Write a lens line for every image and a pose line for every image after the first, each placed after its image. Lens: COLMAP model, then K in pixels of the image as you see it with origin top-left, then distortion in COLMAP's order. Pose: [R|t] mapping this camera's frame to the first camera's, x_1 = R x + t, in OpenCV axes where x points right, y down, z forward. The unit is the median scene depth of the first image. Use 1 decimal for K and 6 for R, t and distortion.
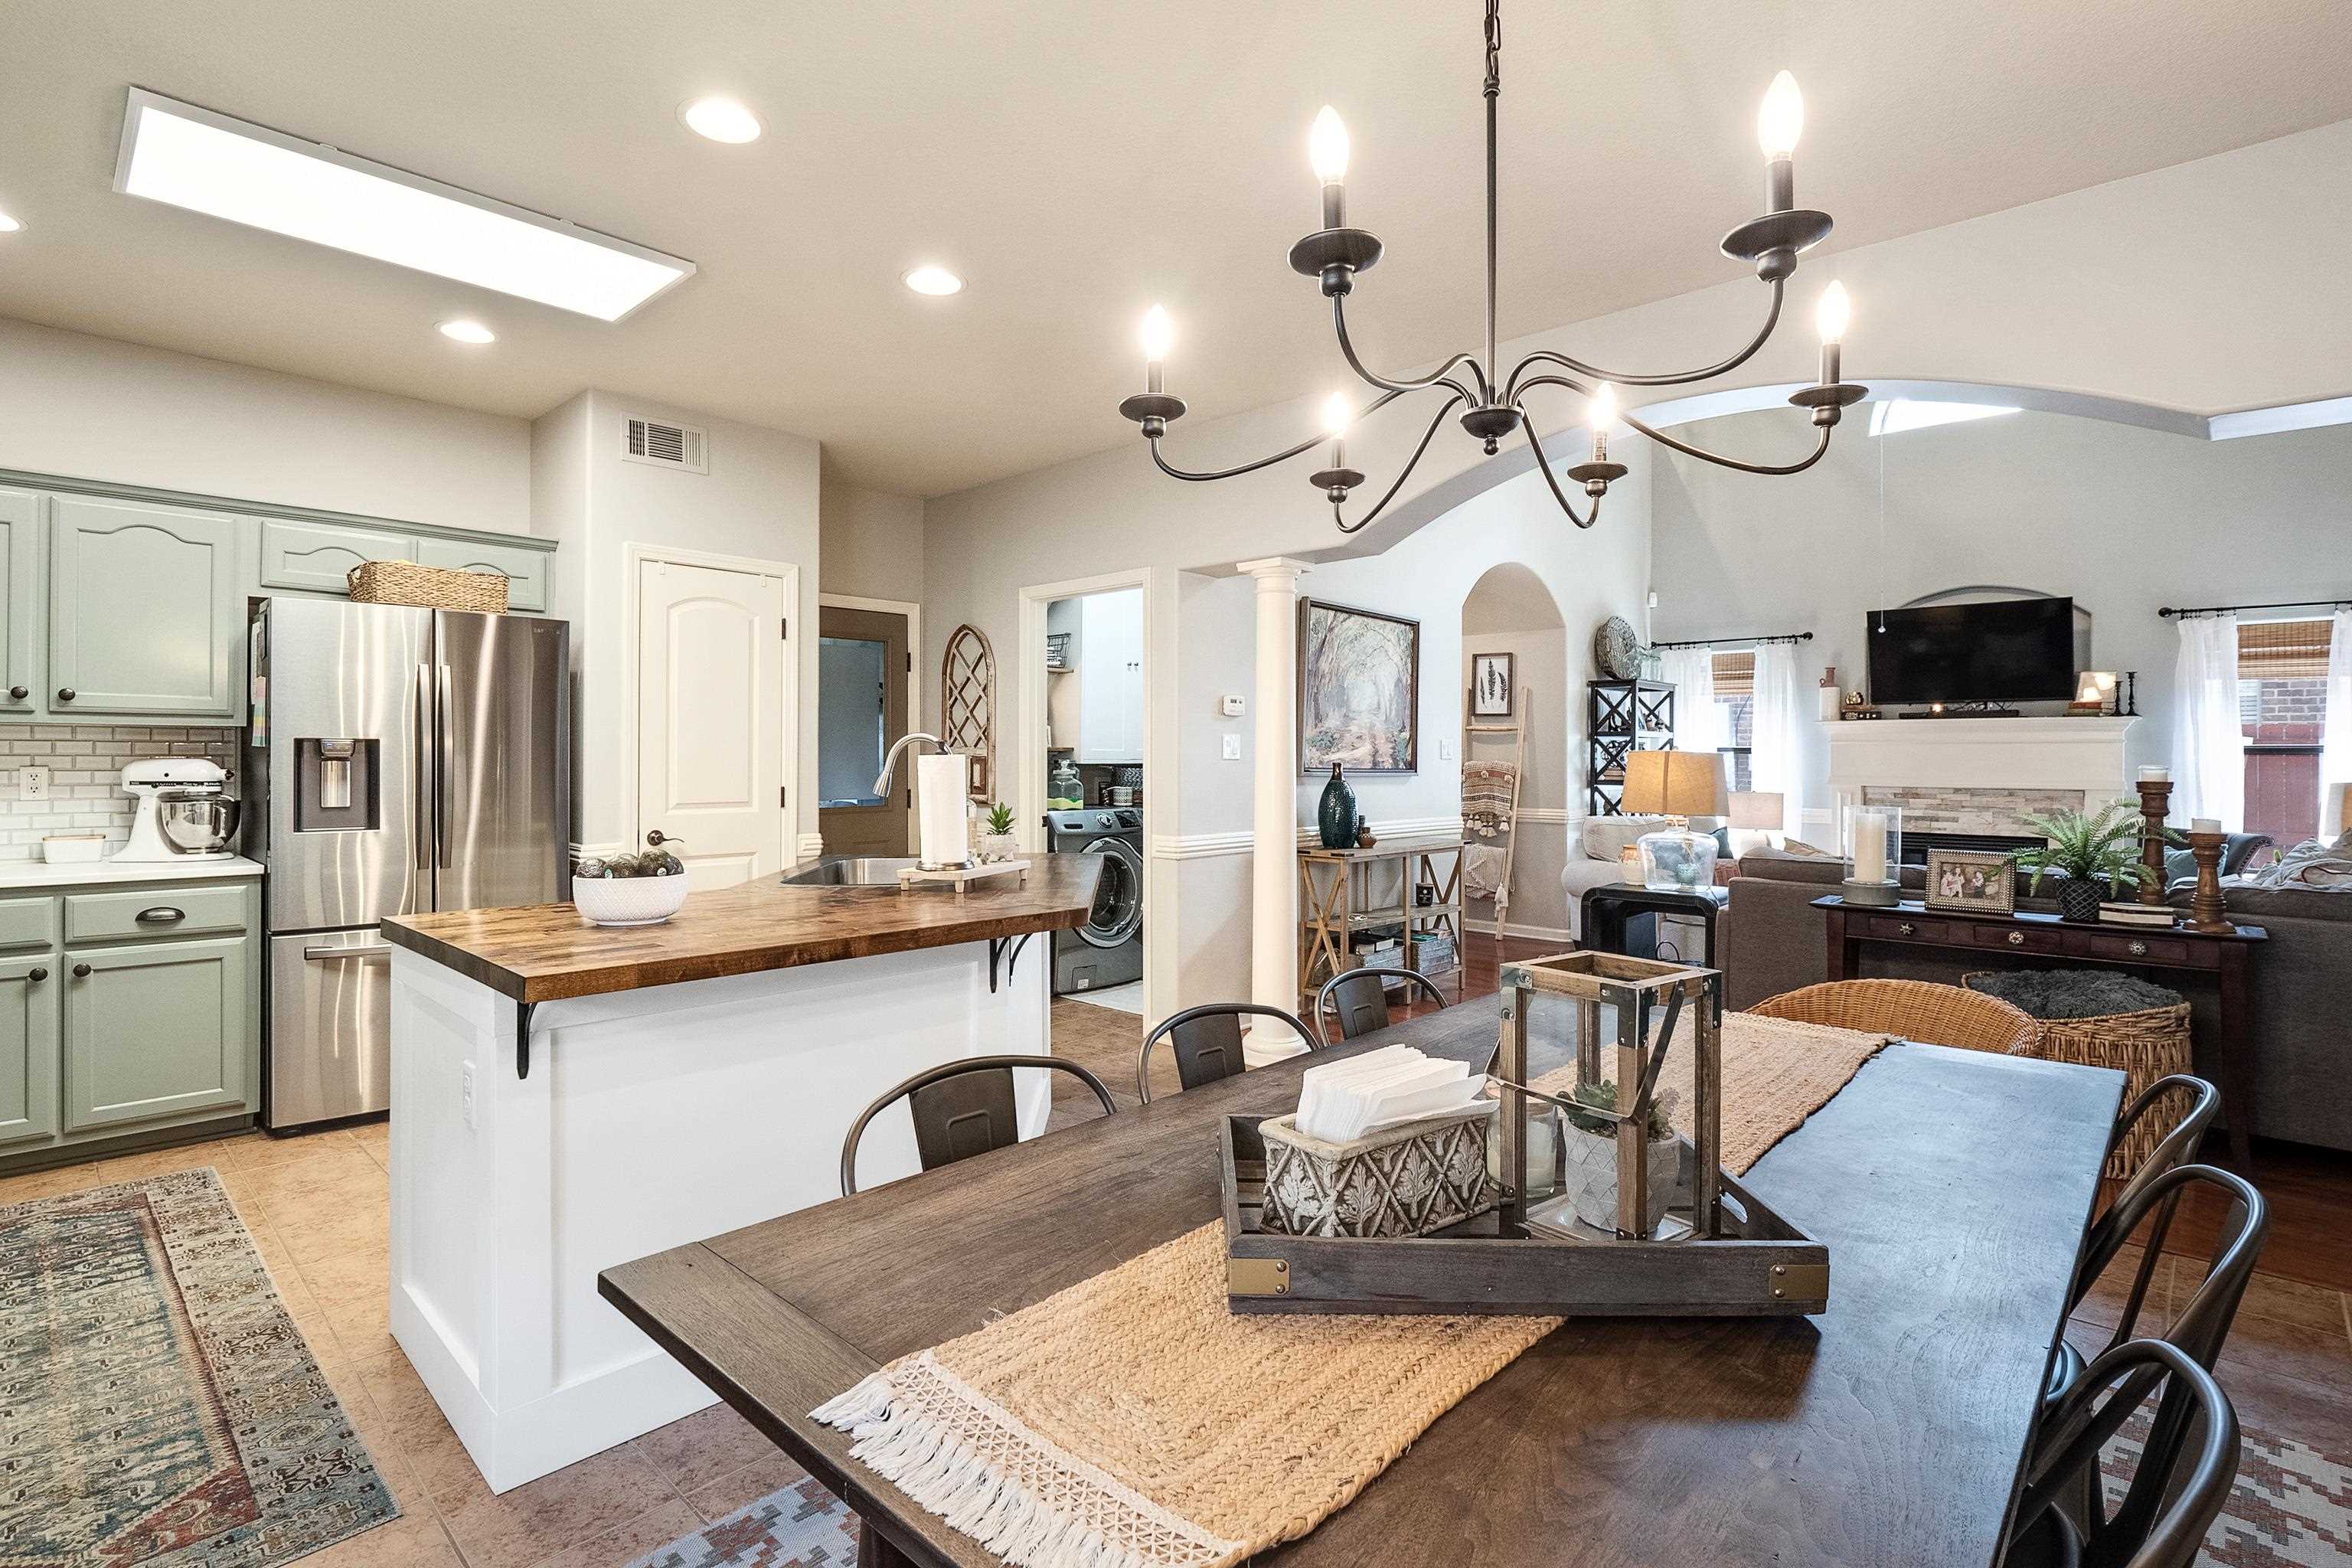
lens RADIAL K [[1135.7, 0, 1175.4], [0, 1135.7, 753.4], [0, 0, 1]] dist [-0.011764, 0.001791]
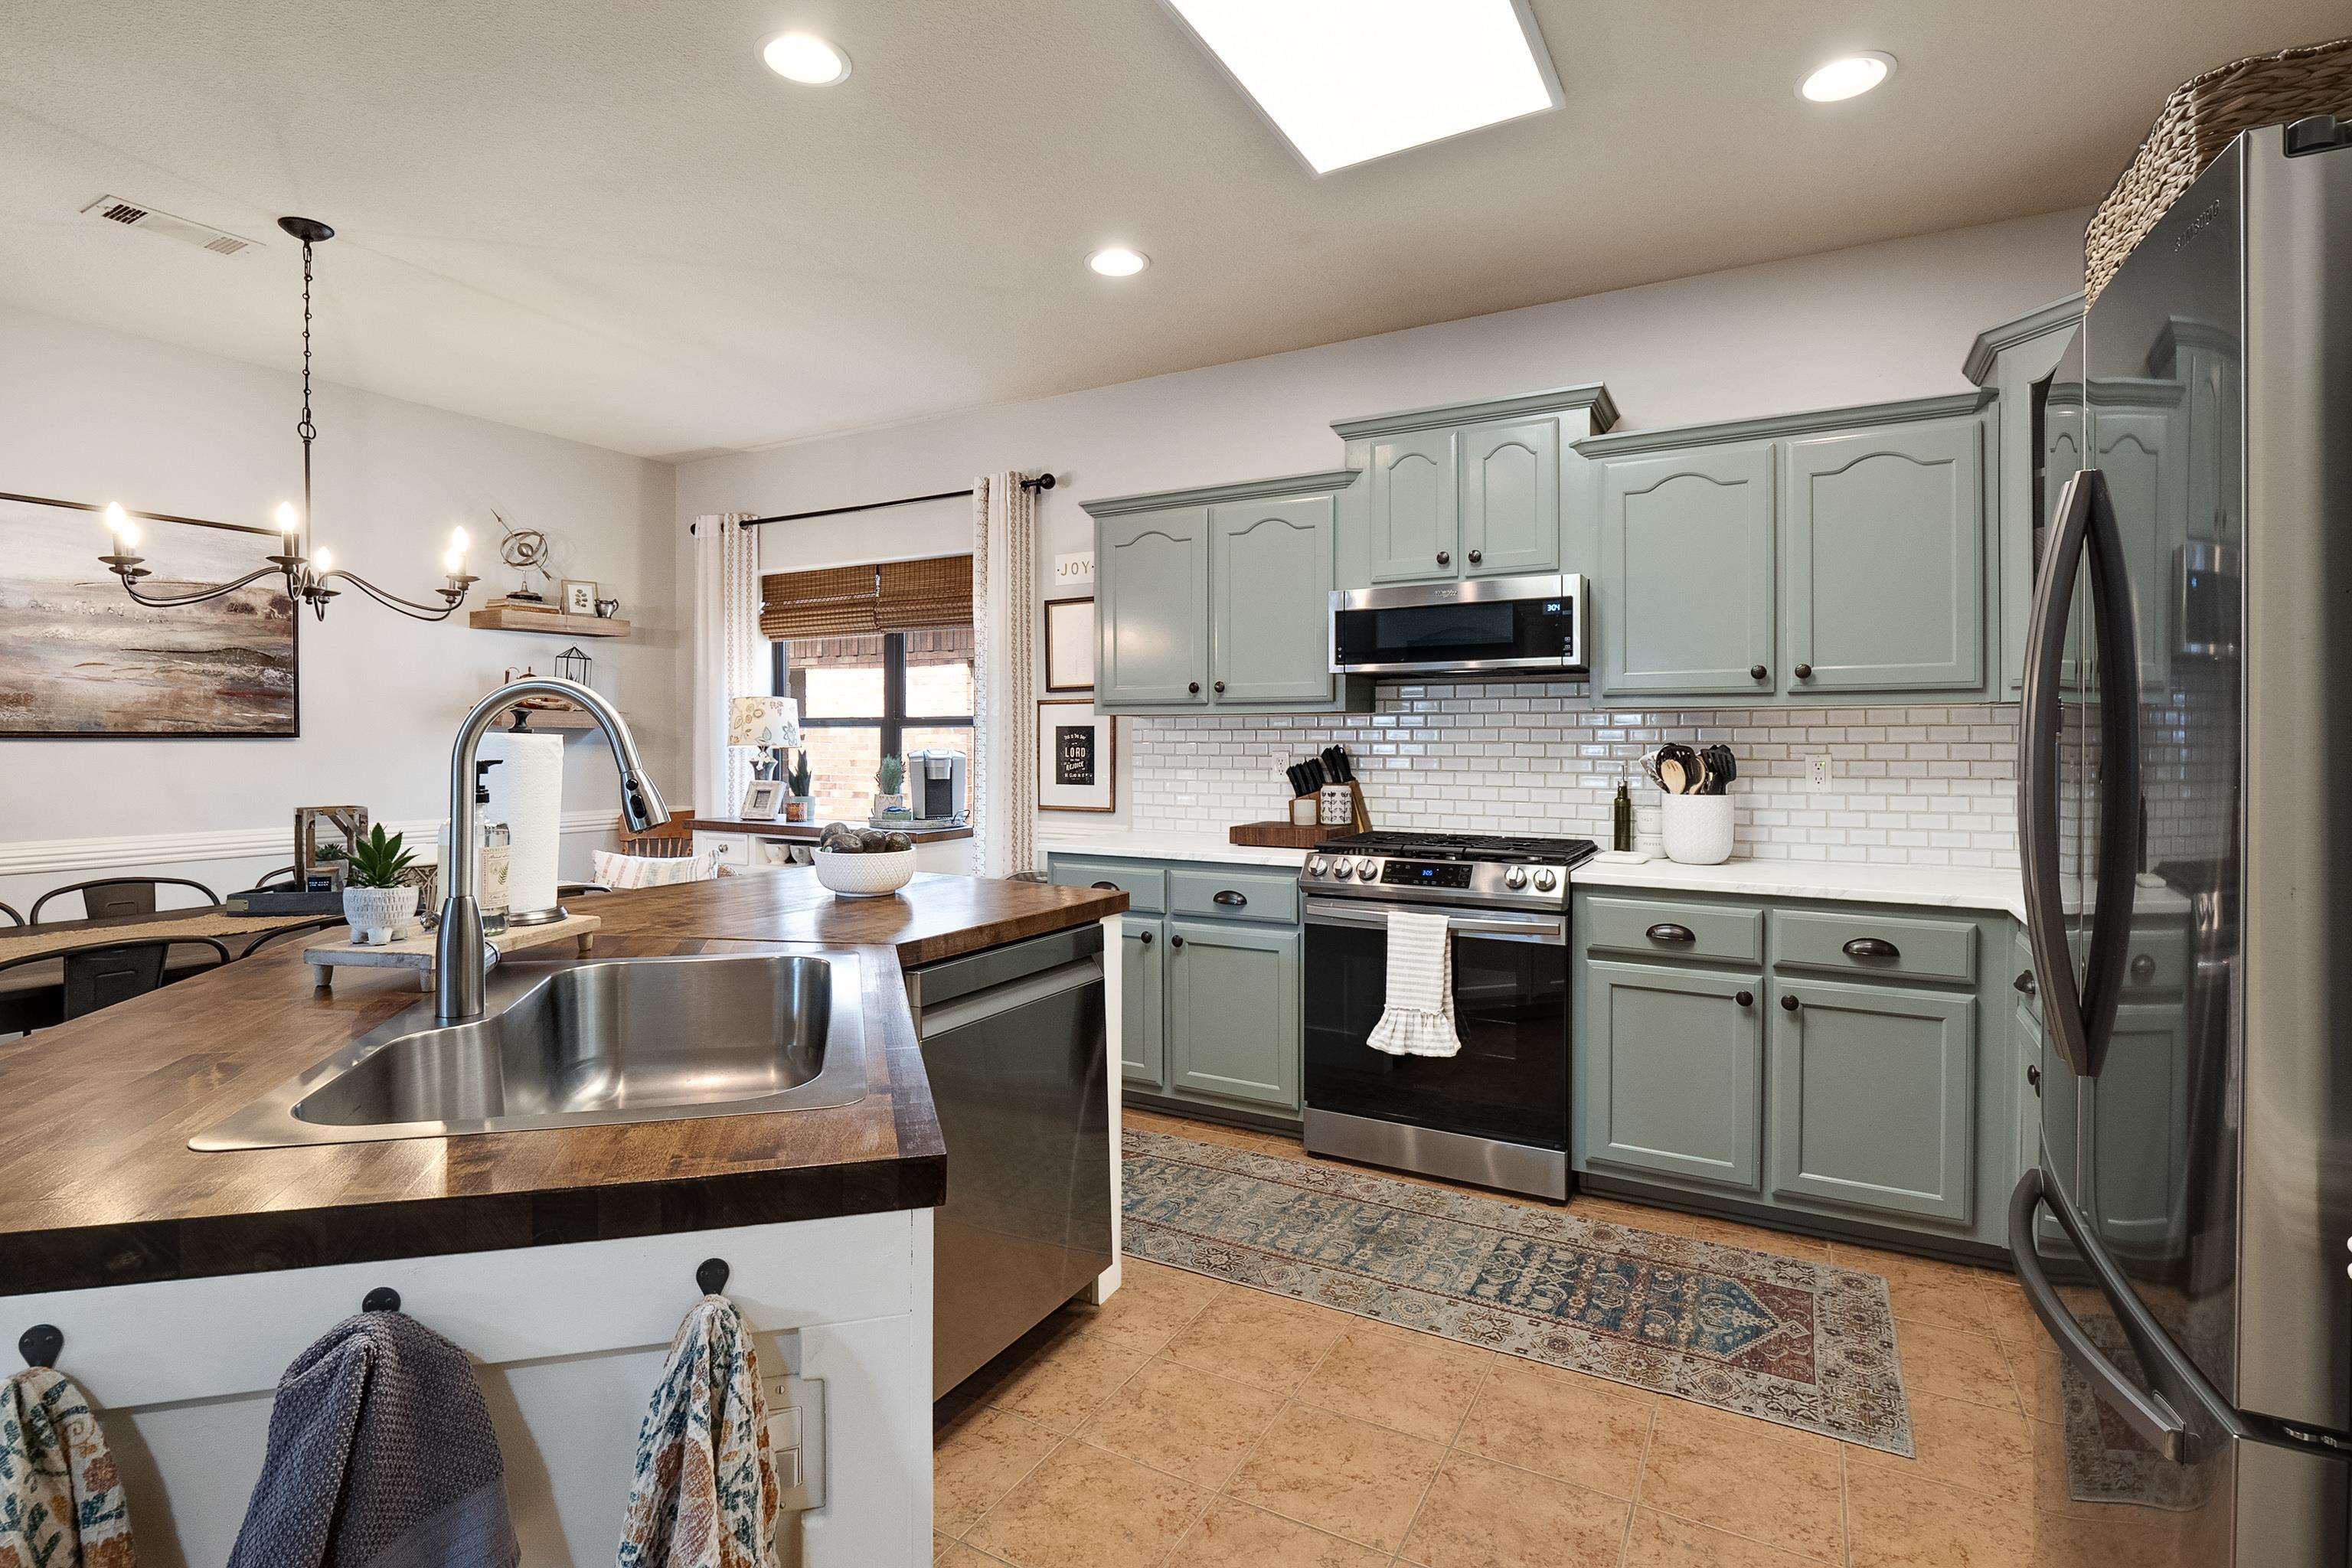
lens RADIAL K [[1115.4, 0, 1161.5], [0, 1115.4, 770.6], [0, 0, 1]] dist [-0.004840, -0.007202]
pose [[-0.971277, 0.000892, -0.237951, -0.310094], [-0.004423, 0.999753, 0.021802, 0.005696], [0.237912, 0.022228, -0.971032, 1.280646]]
